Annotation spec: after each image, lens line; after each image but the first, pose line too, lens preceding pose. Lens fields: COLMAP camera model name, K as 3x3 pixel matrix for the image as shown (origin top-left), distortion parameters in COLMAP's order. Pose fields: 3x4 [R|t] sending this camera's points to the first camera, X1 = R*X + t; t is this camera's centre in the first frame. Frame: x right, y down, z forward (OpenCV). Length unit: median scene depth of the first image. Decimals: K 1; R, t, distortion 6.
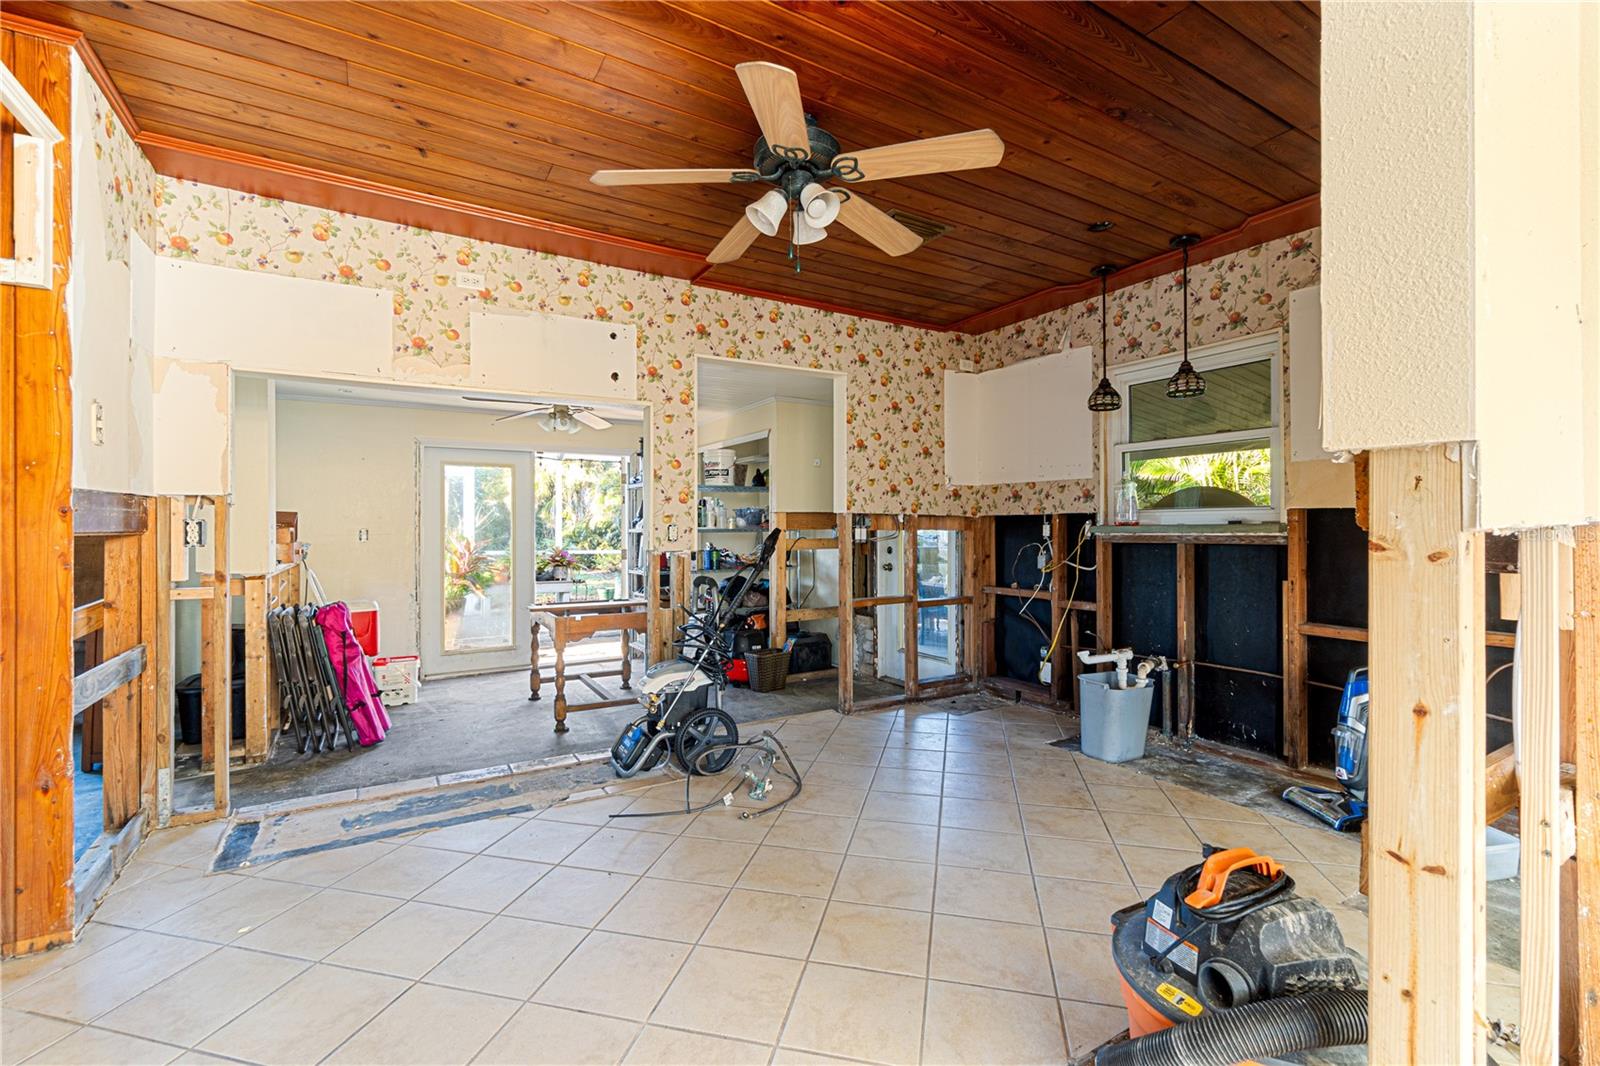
lens RADIAL K [[690.9, 0, 805.1], [0, 690.9, 528.5], [0, 0, 1]] dist [-0.000155, 0.000049]
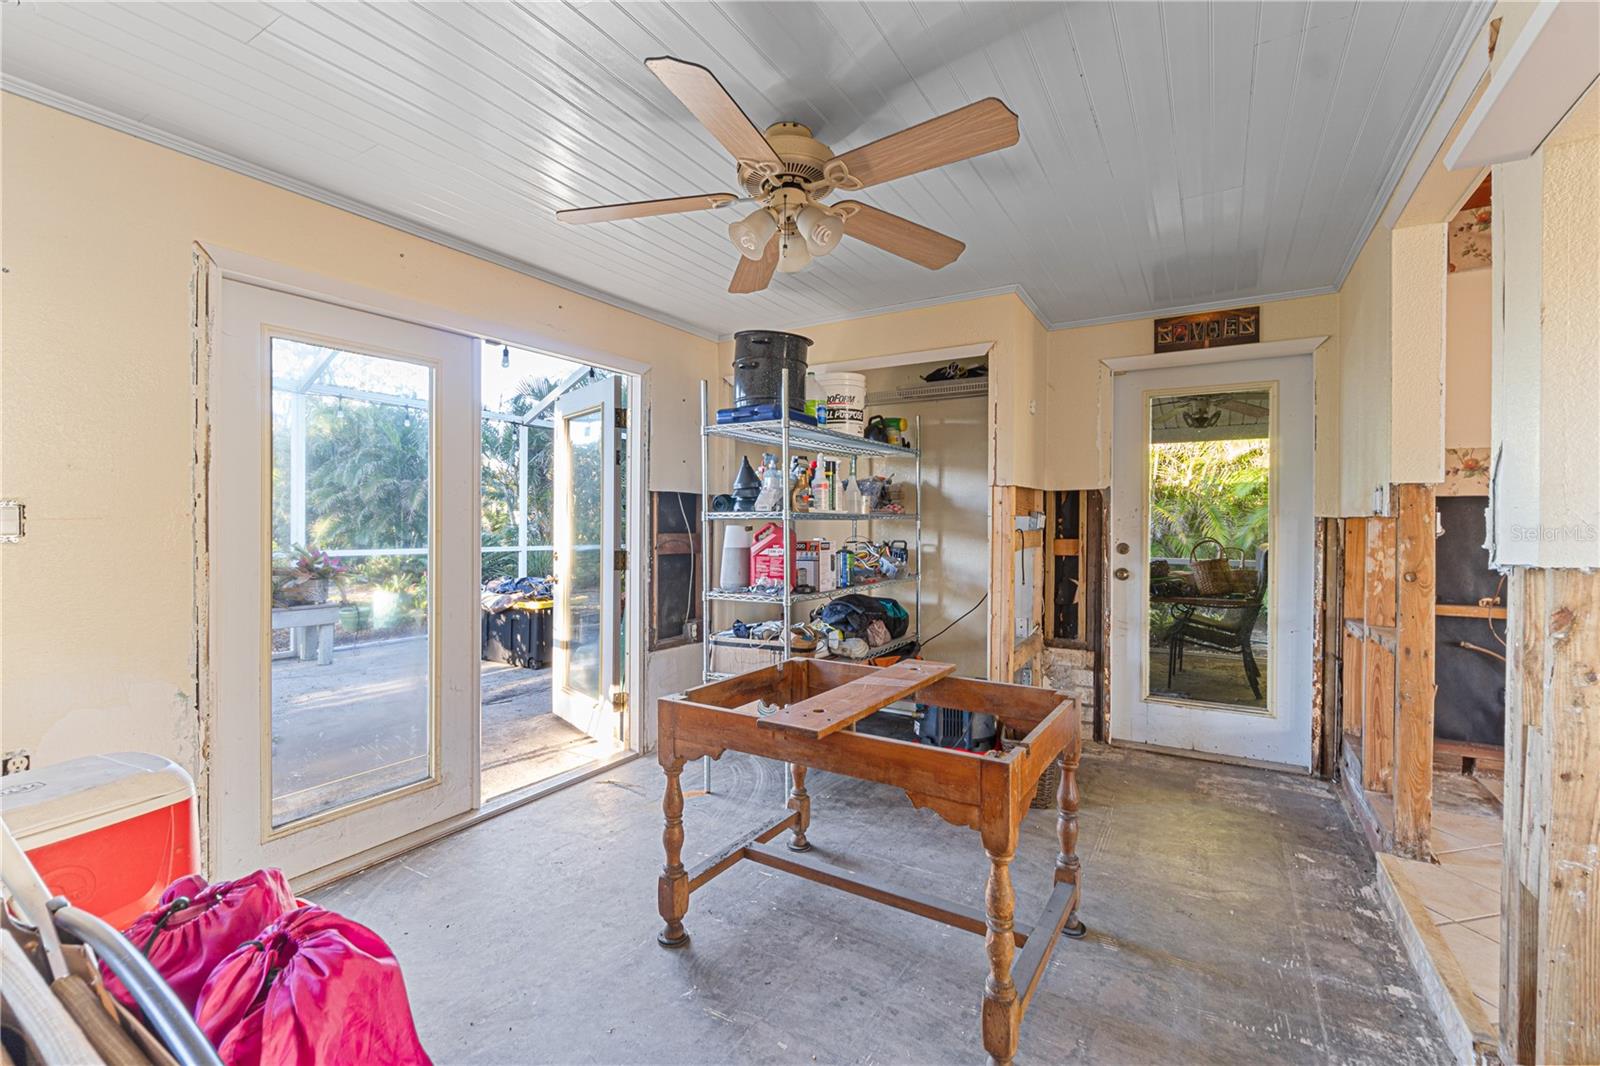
lens RADIAL K [[690.9, 0, 801.1], [0, 690.9, 530.5], [0, 0, 1]] dist [-0.000155, 0.000049]
pose [[0.888543, -0.000040, 0.458793, -0.721570], [-0.007417, 0.999868, 0.014451, 0.011129], [-0.458733, -0.016243, 0.888425, 0.879497]]
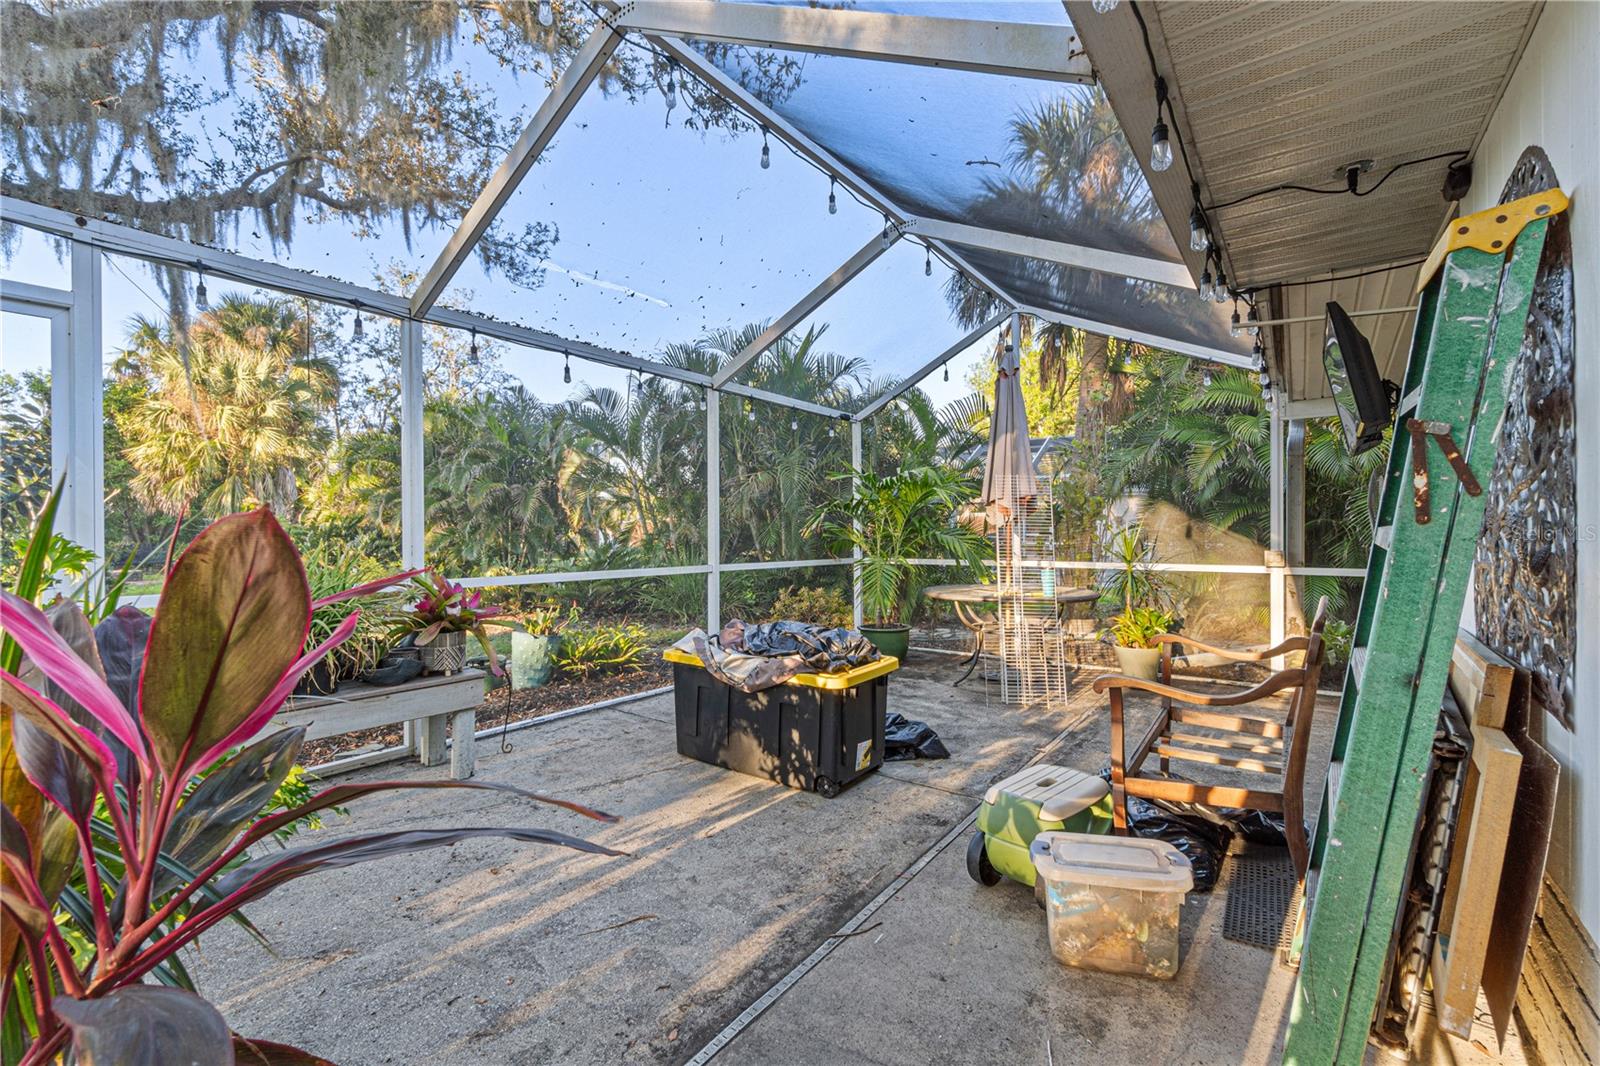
lens RADIAL K [[690.9, 0, 814.9], [0, 690.9, 539.6], [0, 0, 1]] dist [-0.000155, 0.000049]
pose [[0.922698, -0.011686, 0.385346, -0.882772], [0.005683, 0.999844, 0.016714, 0.019764], [-0.385481, -0.013232, 0.922621, 1.761160]]
